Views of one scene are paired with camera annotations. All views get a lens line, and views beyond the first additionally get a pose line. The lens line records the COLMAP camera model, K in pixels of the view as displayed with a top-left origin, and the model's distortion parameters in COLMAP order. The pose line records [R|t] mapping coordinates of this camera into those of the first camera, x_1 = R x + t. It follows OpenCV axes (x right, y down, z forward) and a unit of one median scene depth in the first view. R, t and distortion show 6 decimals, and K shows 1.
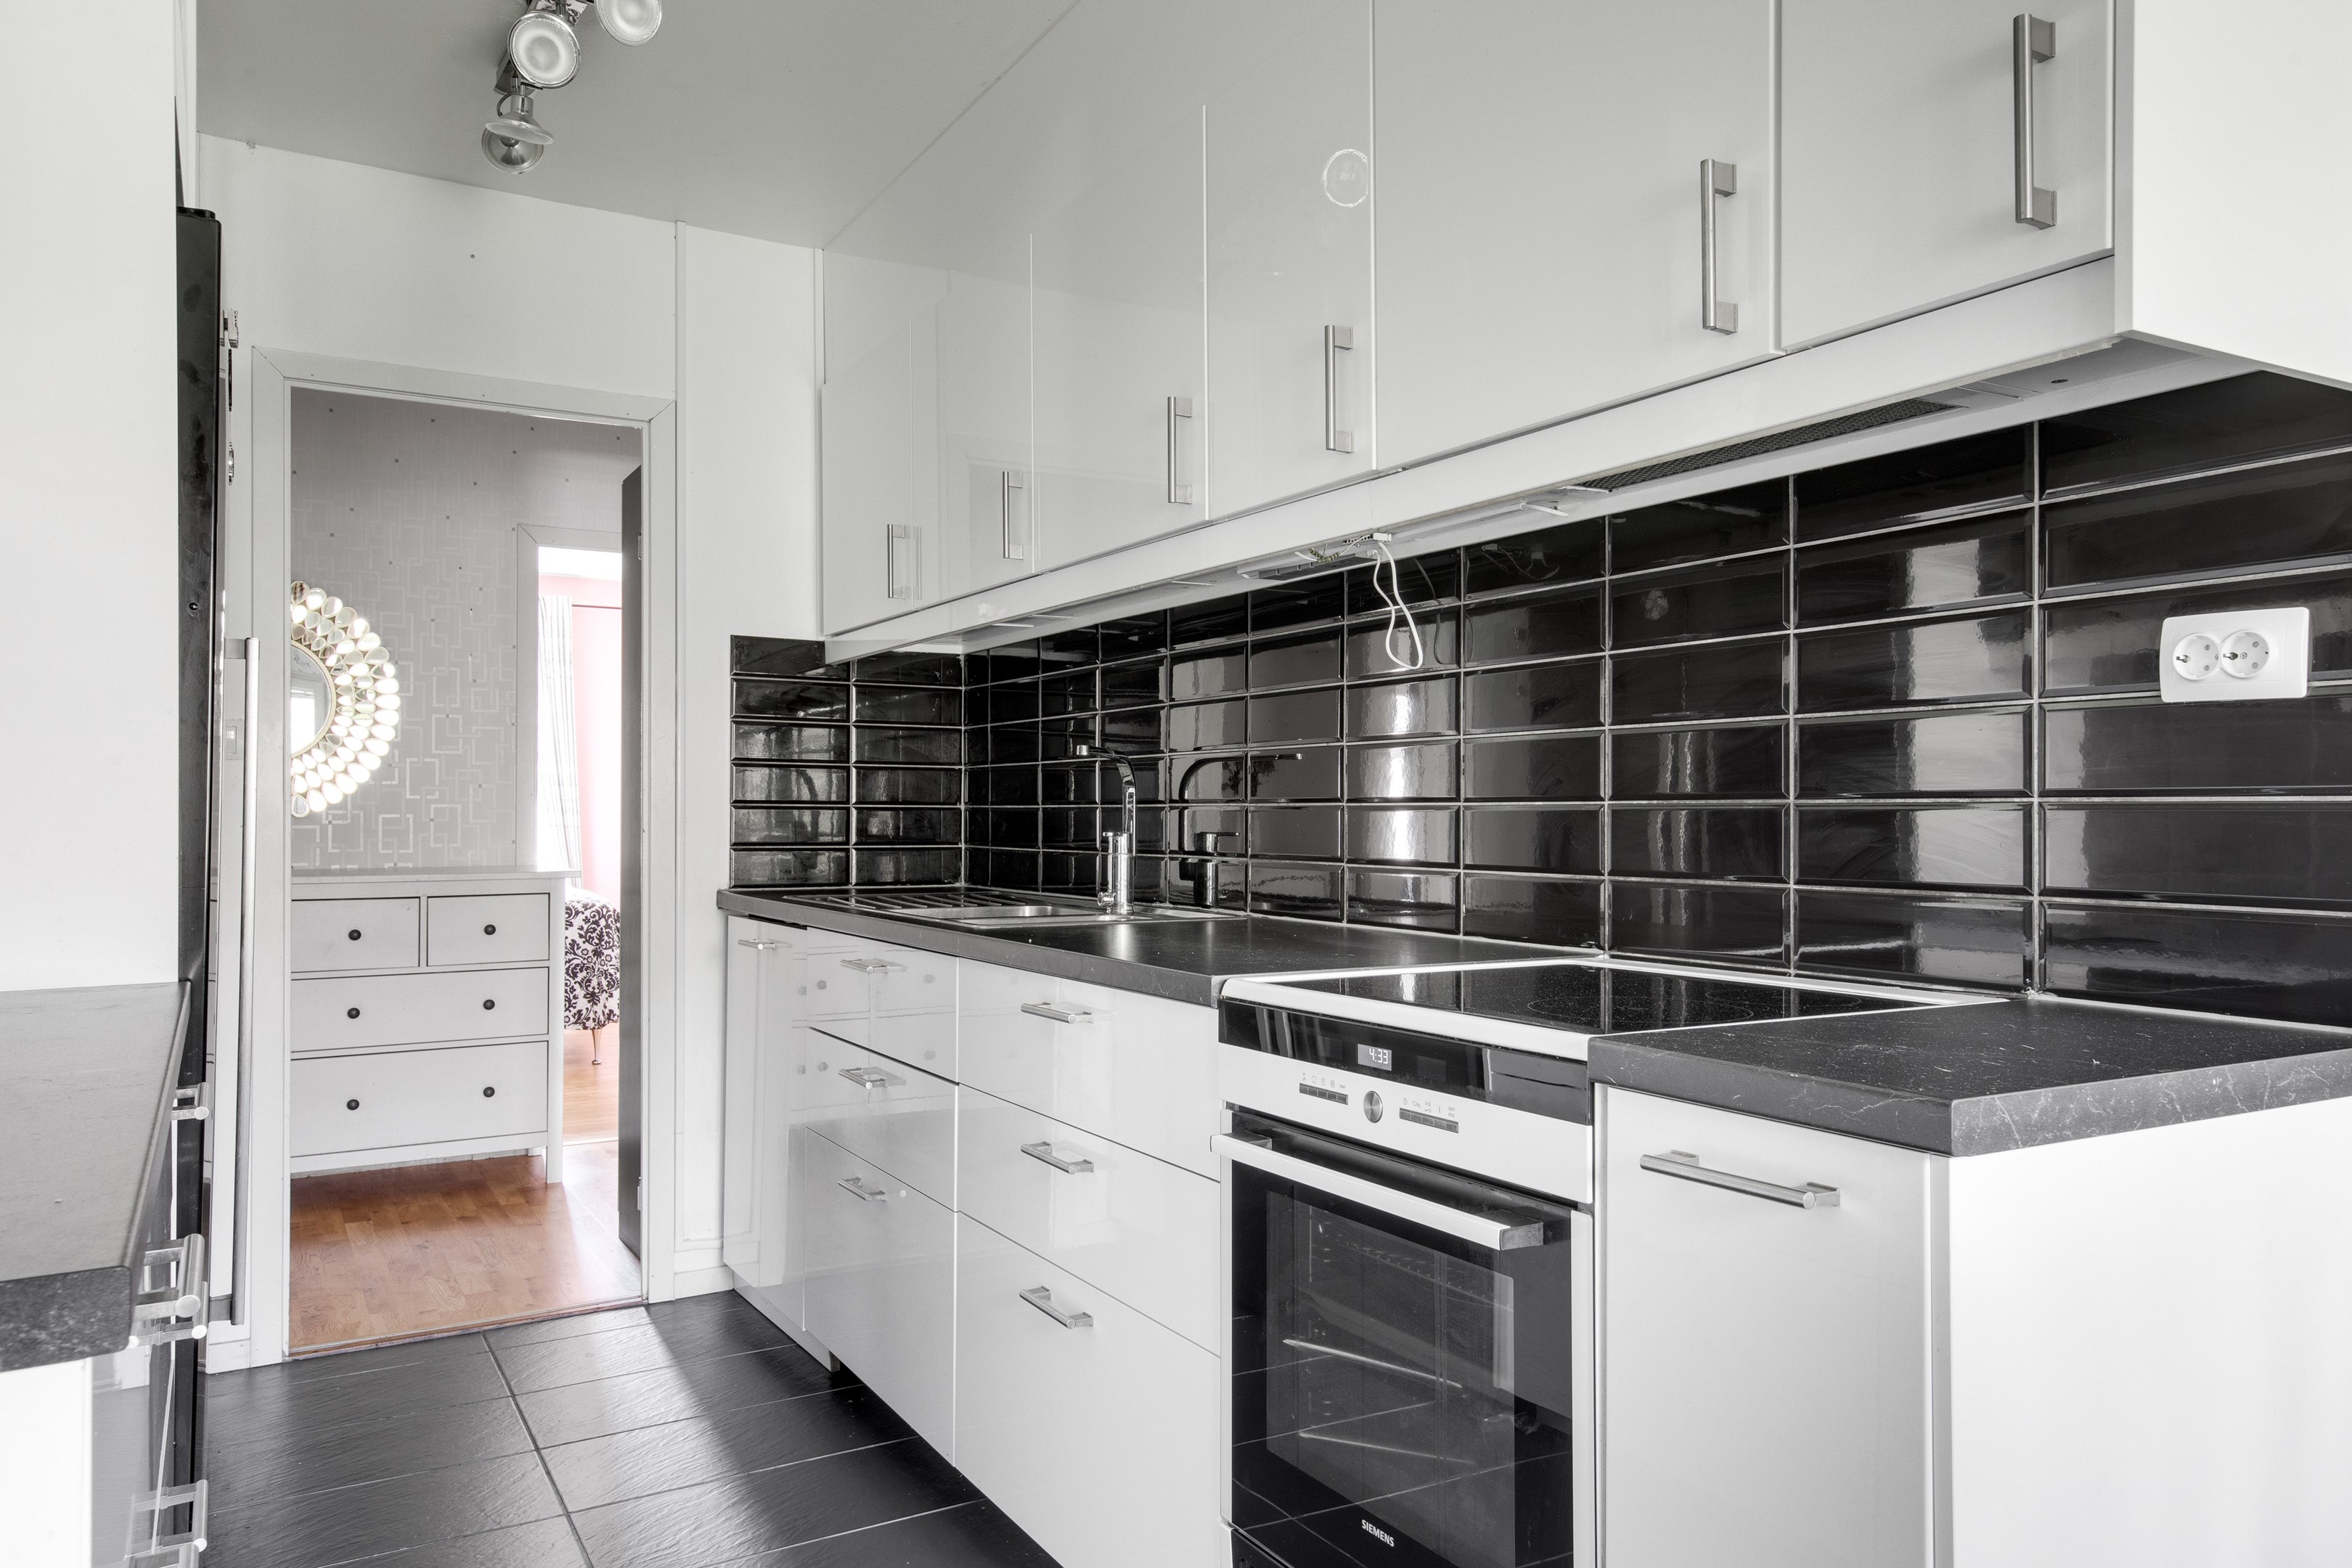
lens RADIAL K [[1626.9, 0, 1176.0], [0, 1626.9, 784.0], [0, 0, 1]] dist [0.000009, -0.000009]
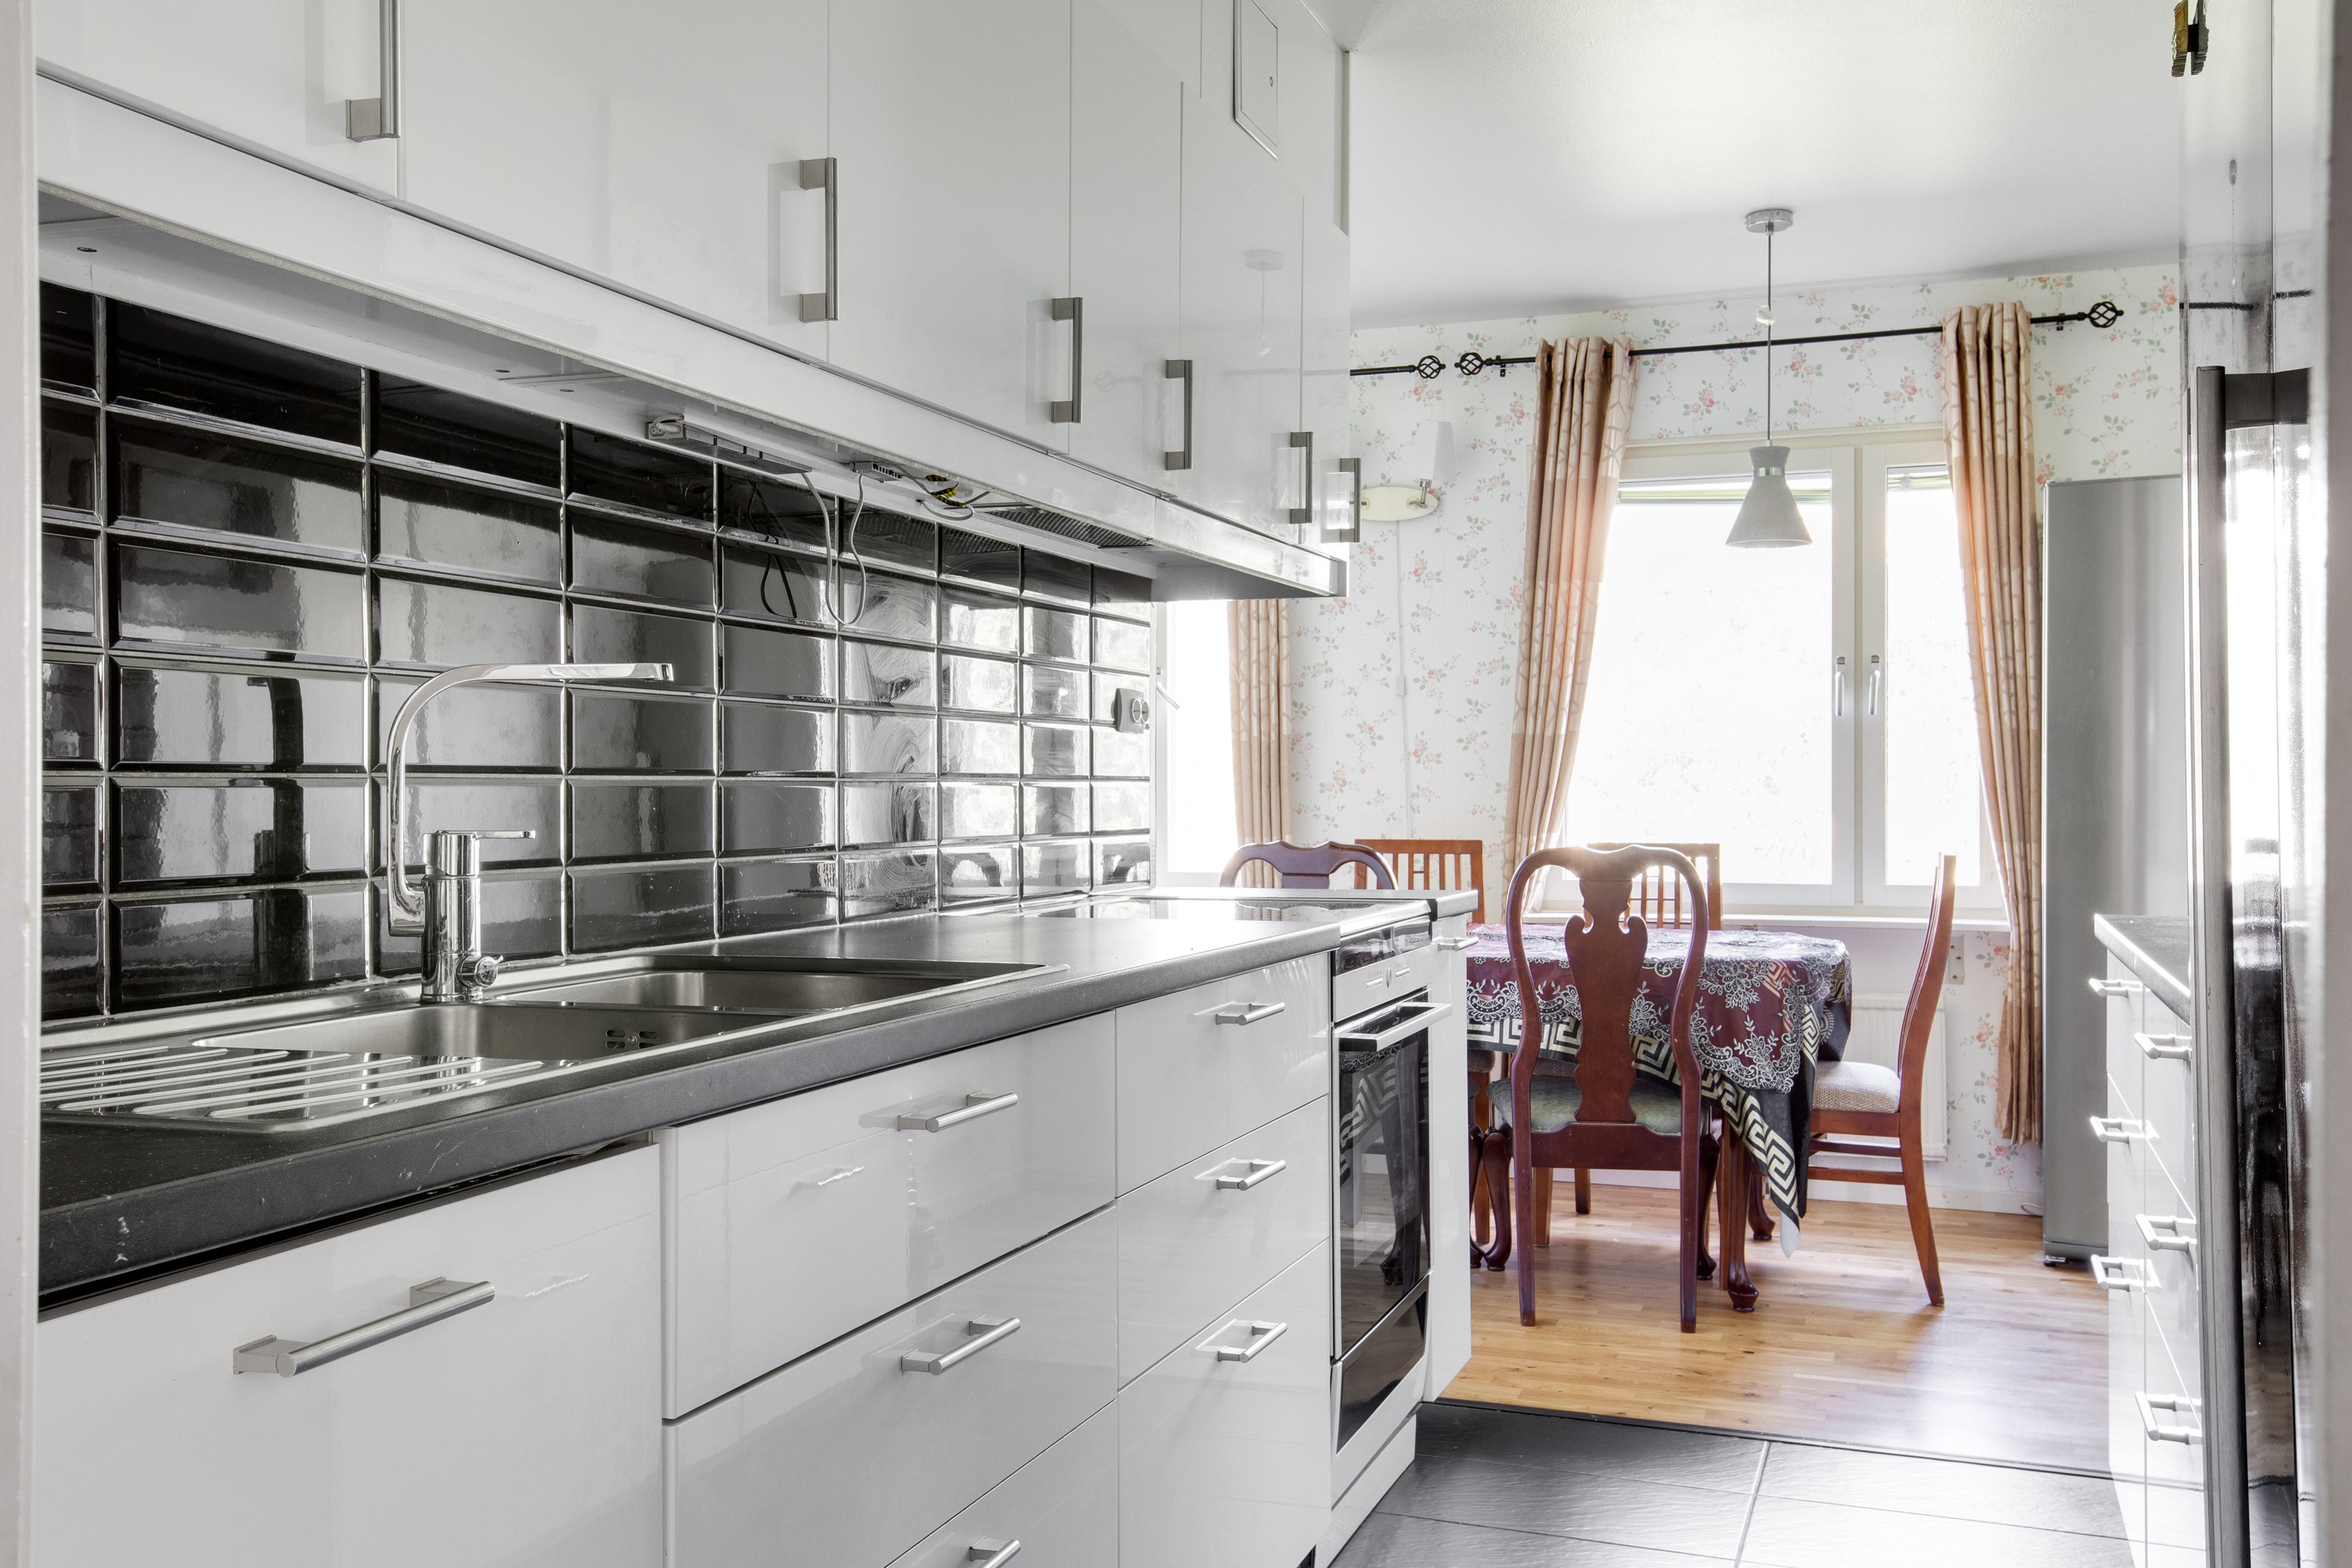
lens RADIAL K [[2024.6, 0, 1176.0], [0, 2024.6, 784.0], [0, 0, 1]] dist [-0.000148, -0.000075]
pose [[-0.629129, 0.001983, 0.777299, -0.761227], [-0.008911, 0.999913, -0.009763, 0.021967], [-0.777250, -0.013068, -0.629056, 1.446408]]
